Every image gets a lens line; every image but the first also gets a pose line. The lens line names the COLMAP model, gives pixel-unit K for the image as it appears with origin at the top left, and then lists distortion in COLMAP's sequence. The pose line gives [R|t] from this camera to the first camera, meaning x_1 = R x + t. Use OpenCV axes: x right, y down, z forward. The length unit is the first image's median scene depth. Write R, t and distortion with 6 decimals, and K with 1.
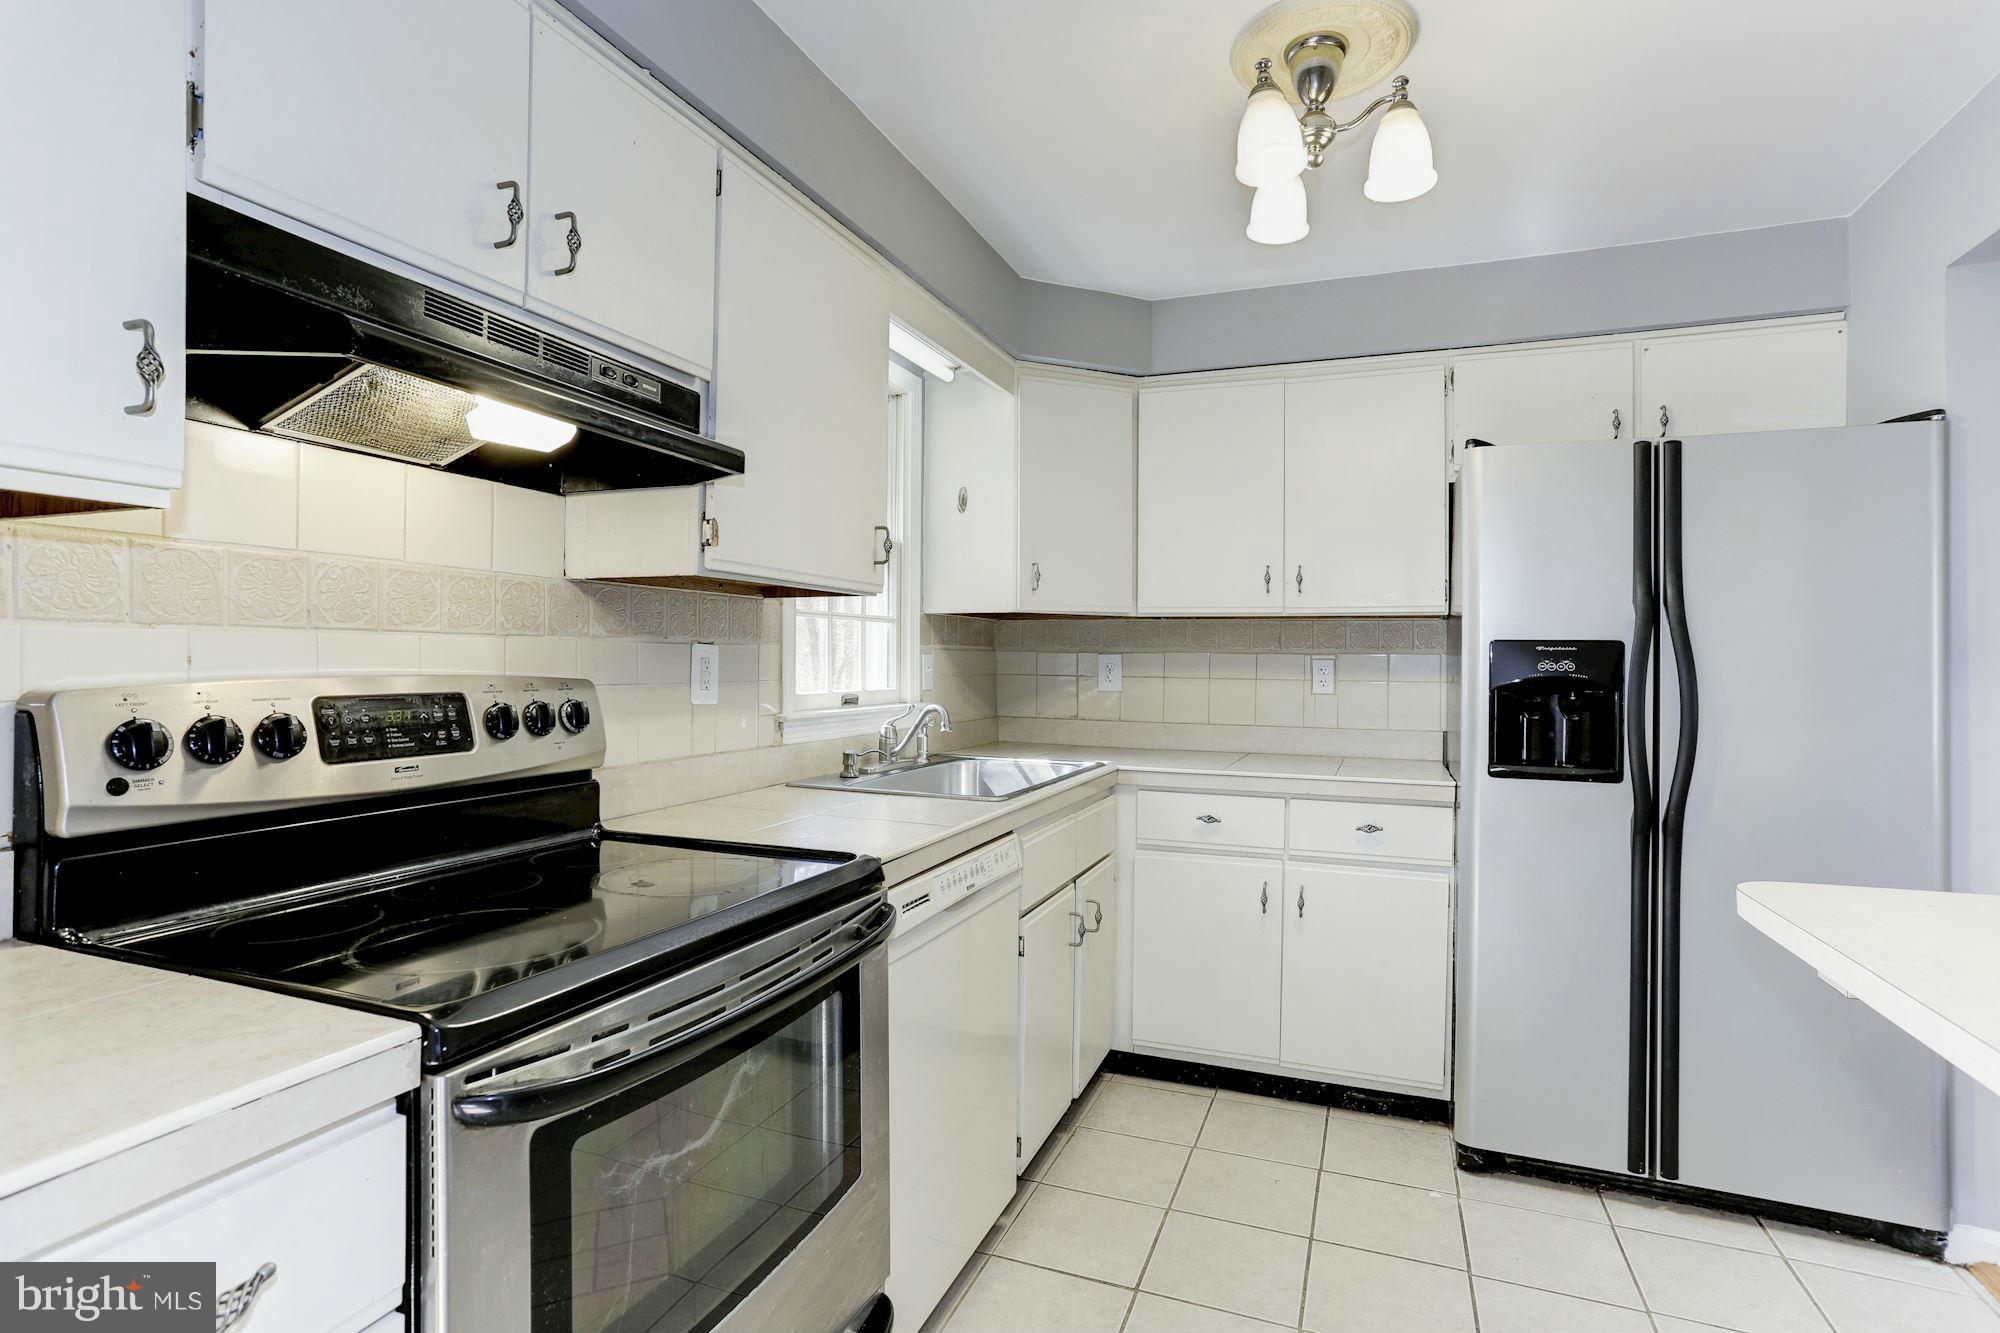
lens RADIAL K [[977.2, 0, 993.2], [0, 977.2, 650.7], [0, 0, 1]] dist [-0.025248, 0.009341]
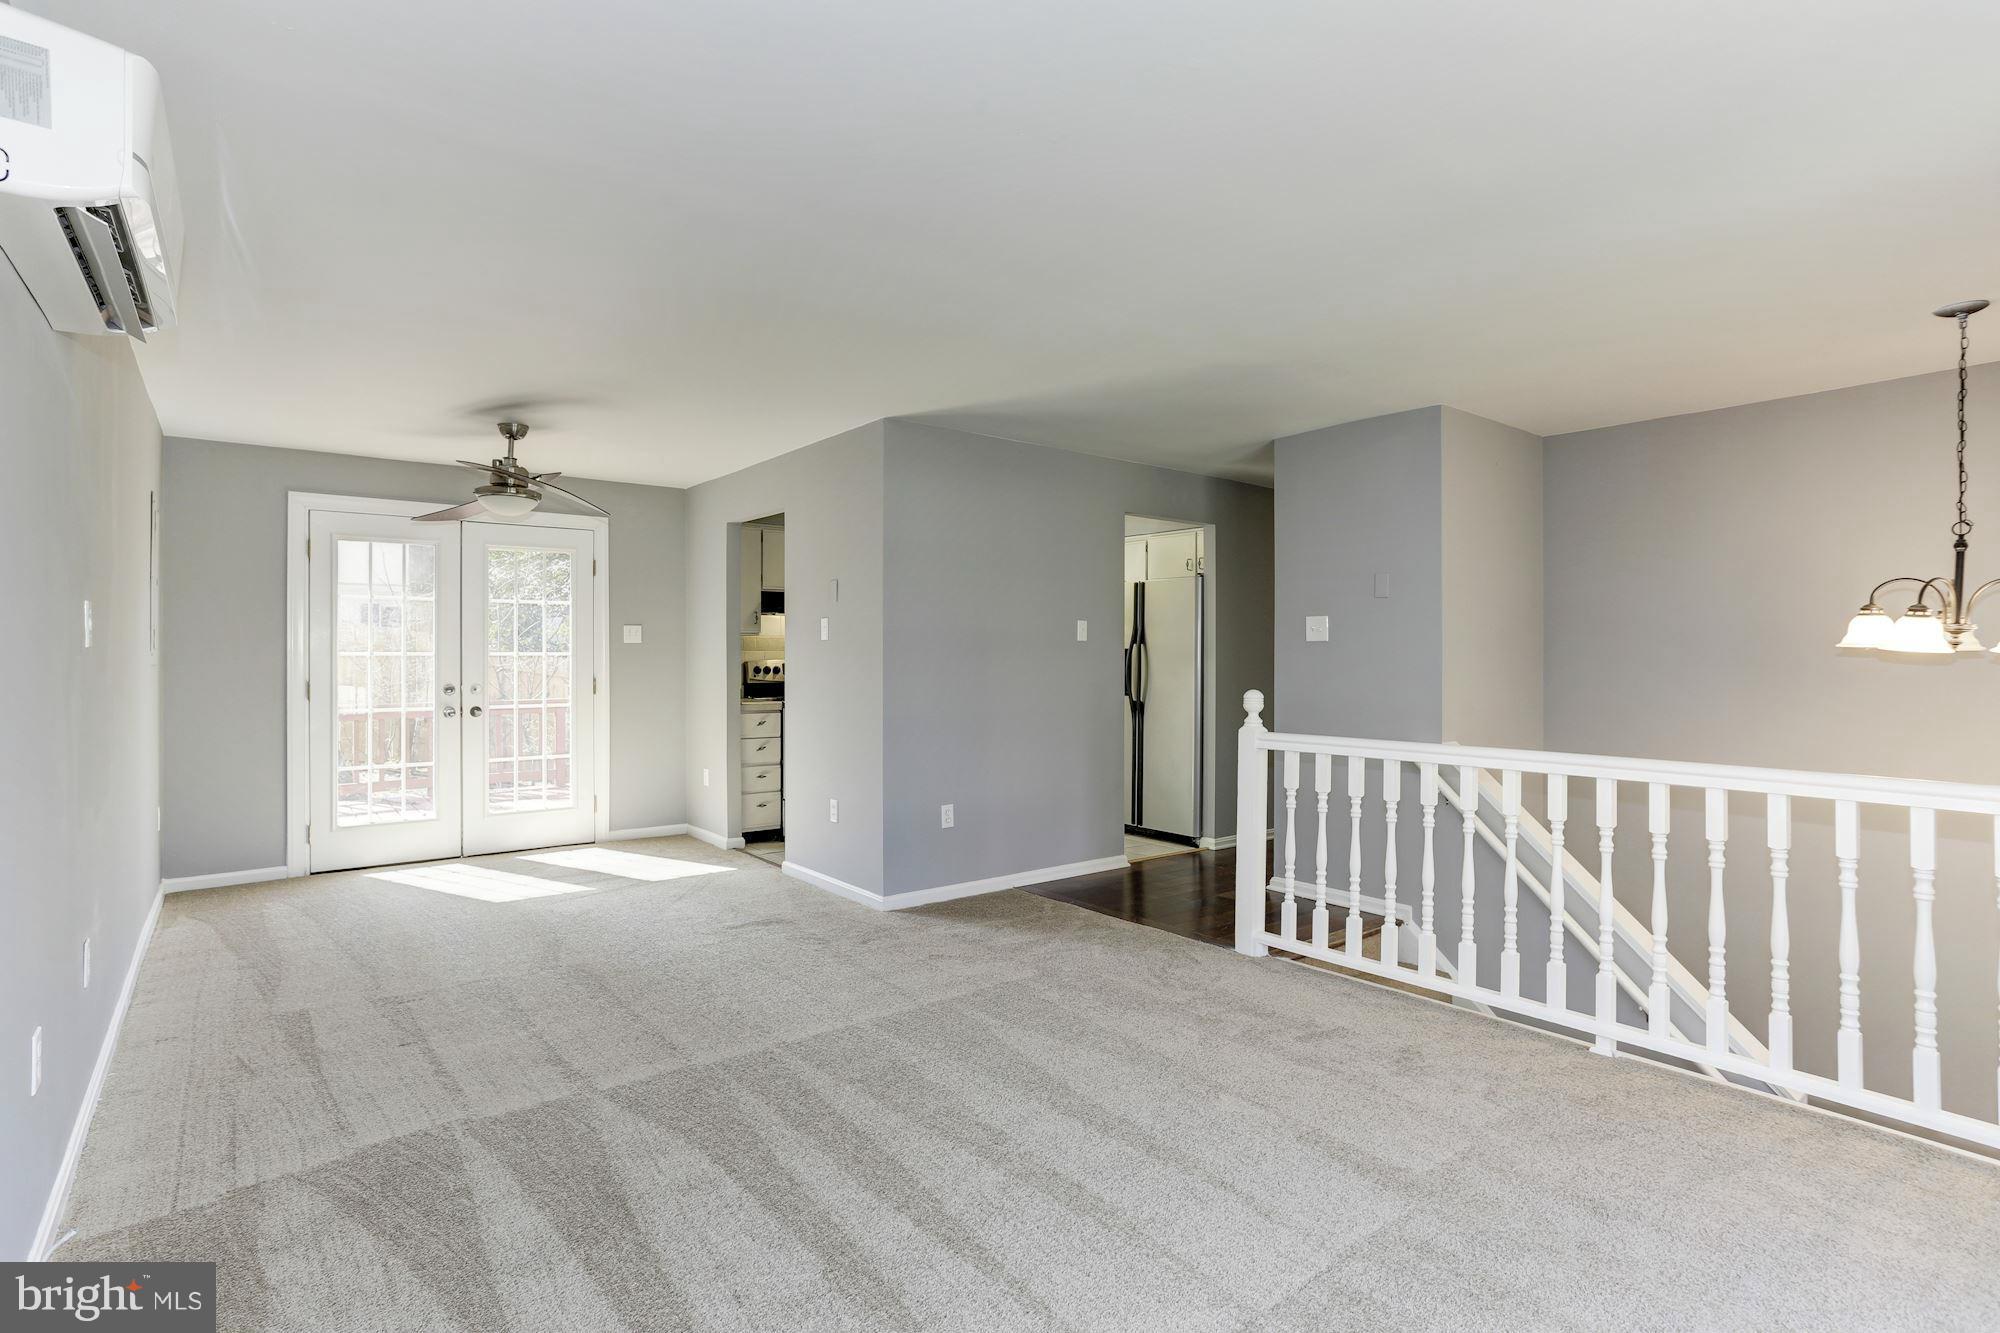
lens RADIAL K [[977.2, 0, 1001.0], [0, 977.2, 669.0], [0, 0, 1]] dist [-0.025248, 0.009341]
pose [[0.872178, 0.005221, -0.489162, 2.158452], [0.005399, 0.999779, 0.020298, -0.016645], [0.489160, -0.020344, 0.871957, -2.251781]]
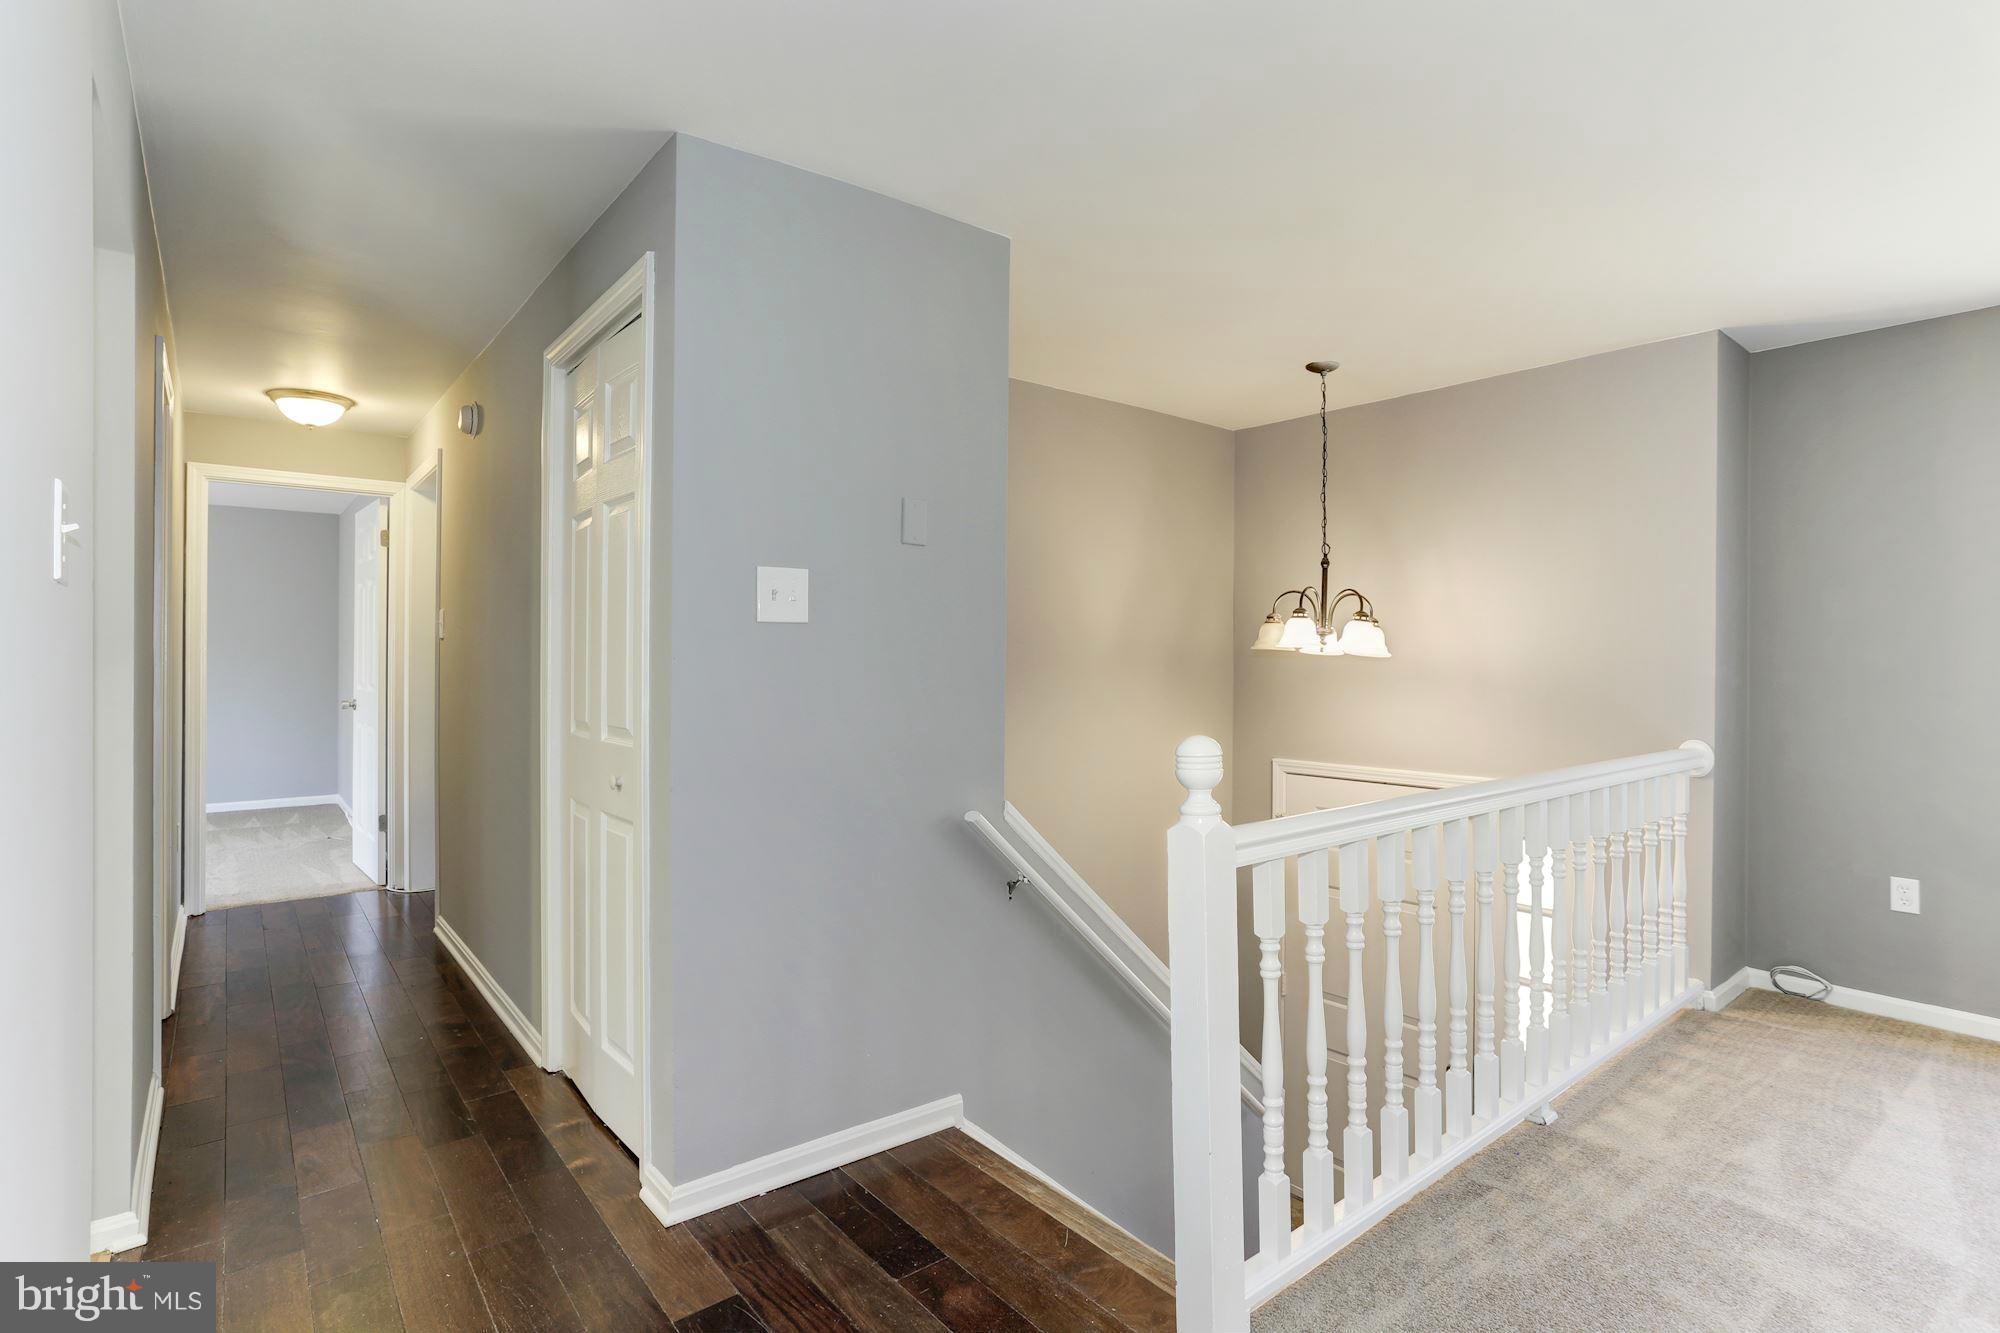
lens RADIAL K [[977.2, 0, 998.4], [0, 977.2, 647.8], [0, 0, 1]] dist [-0.025248, 0.009341]
pose [[0.494779, 0.005188, 0.869003, 0.653606], [-0.013083, 0.999913, 0.001479, -0.004438], [-0.868920, -0.012101, 0.494804, -0.324712]]
